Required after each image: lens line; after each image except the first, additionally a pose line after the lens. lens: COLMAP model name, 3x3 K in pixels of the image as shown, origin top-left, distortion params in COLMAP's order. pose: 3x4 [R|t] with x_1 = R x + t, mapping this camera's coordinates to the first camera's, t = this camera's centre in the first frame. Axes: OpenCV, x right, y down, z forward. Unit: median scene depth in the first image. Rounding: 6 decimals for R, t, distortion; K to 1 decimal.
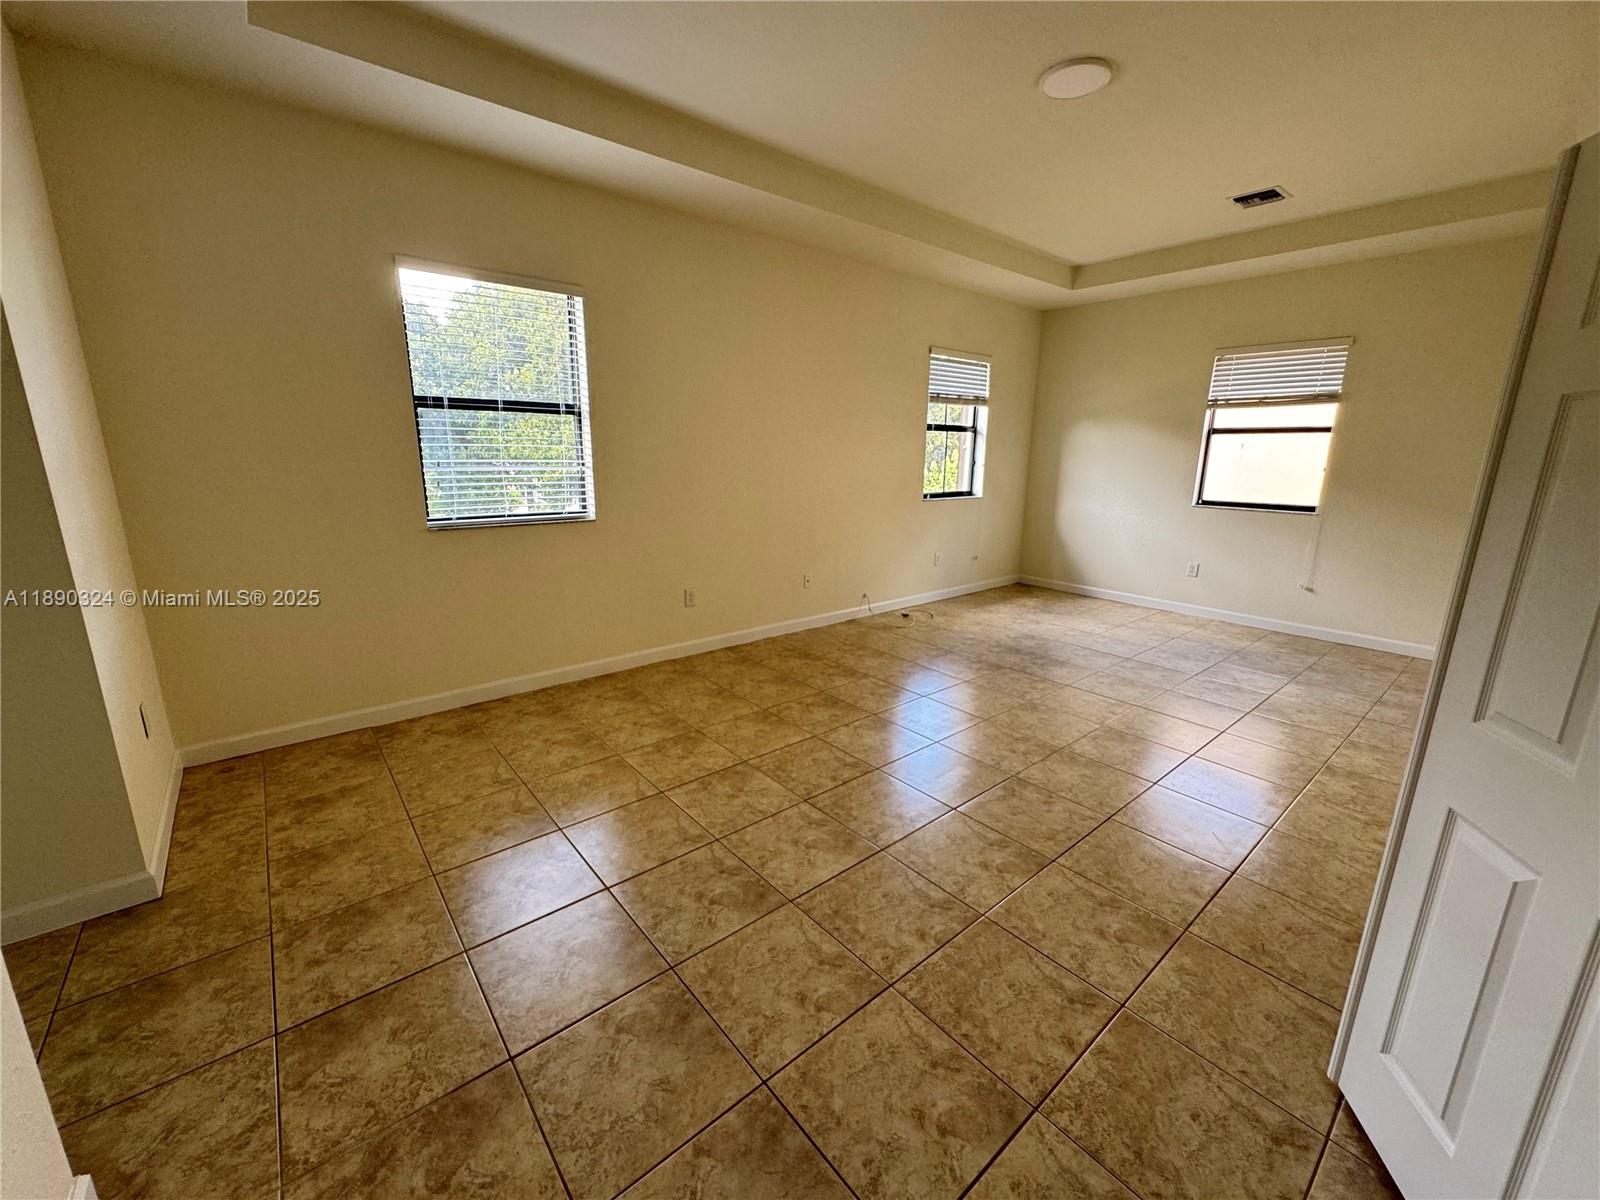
lens RADIAL K [[638.1, 0, 801.7], [0, 638.1, 599.9], [0, 0, 1]] dist [0.001928, -0.000682]
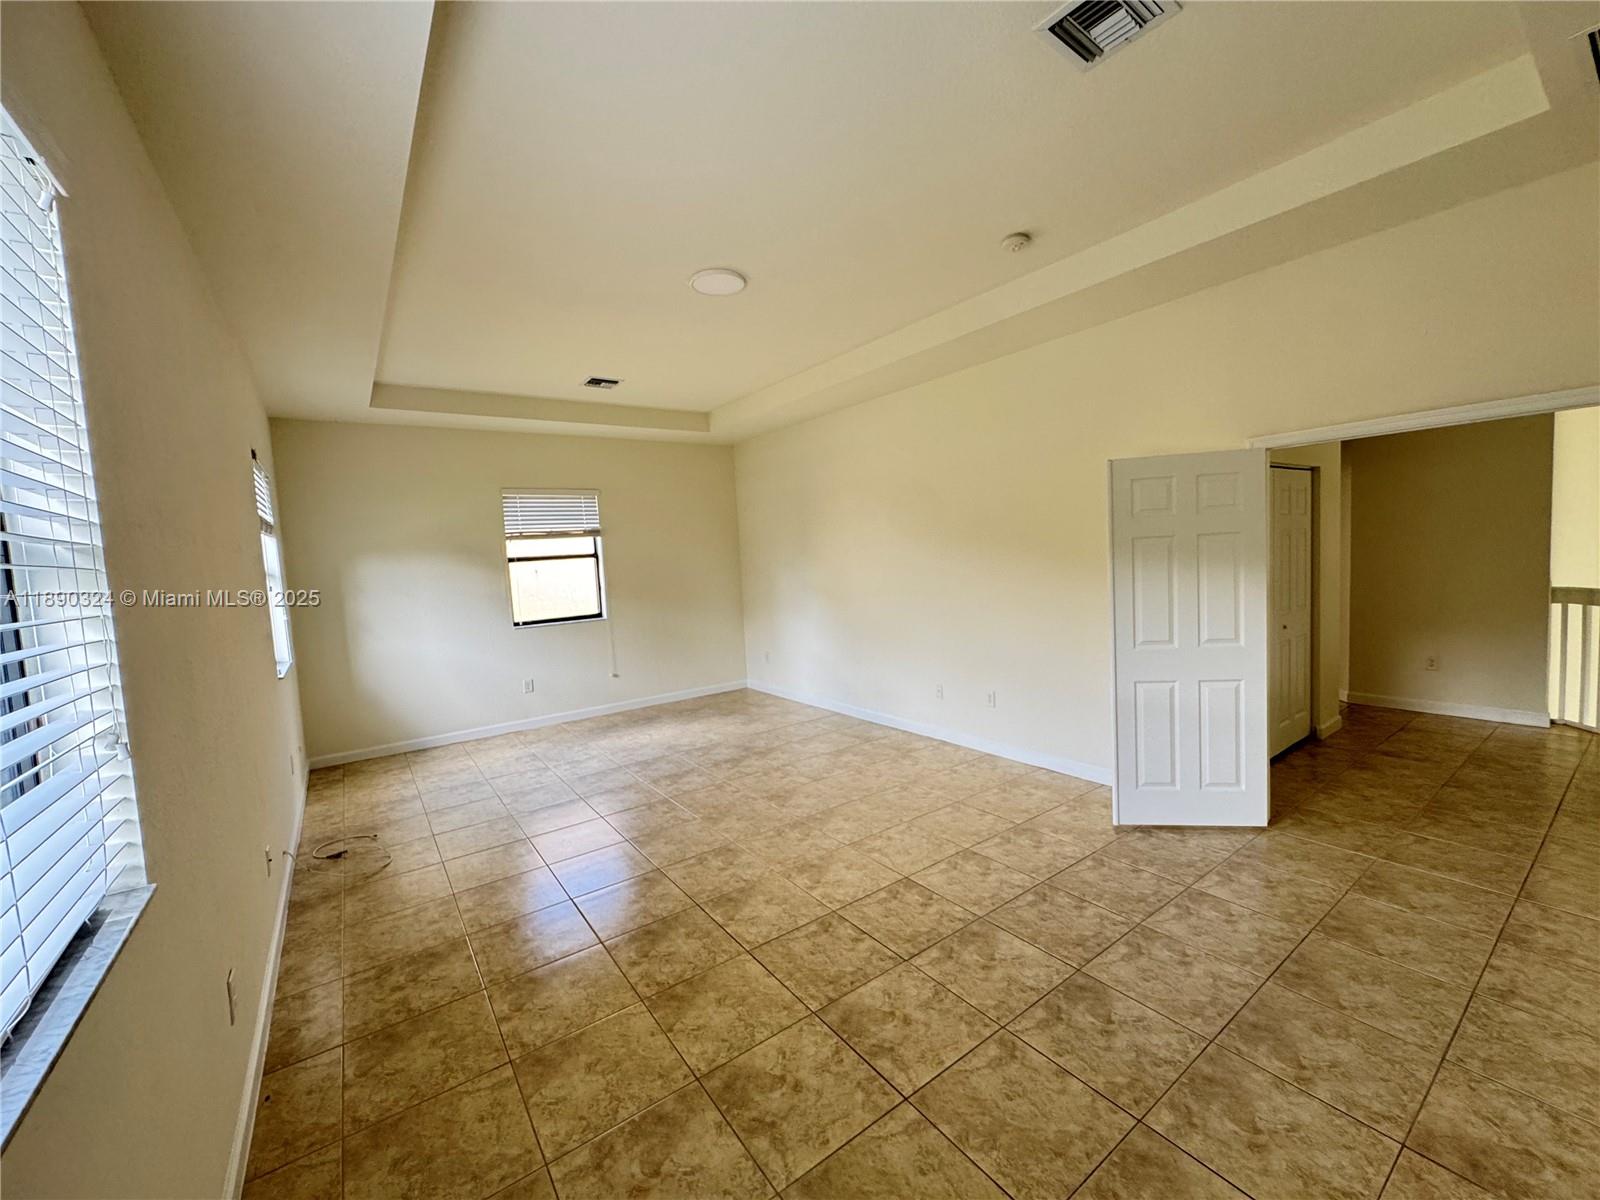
lens RADIAL K [[638.1, 0, 800.6], [0, 638.1, 603.2], [0, 0, 1]] dist [0.001928, -0.000682]
pose [[0.078151, -0.094788, 0.992425, -0.711871], [0.283153, 0.956585, 0.069067, -0.226291], [-0.955885, 0.275611, 0.101598, 0.765862]]
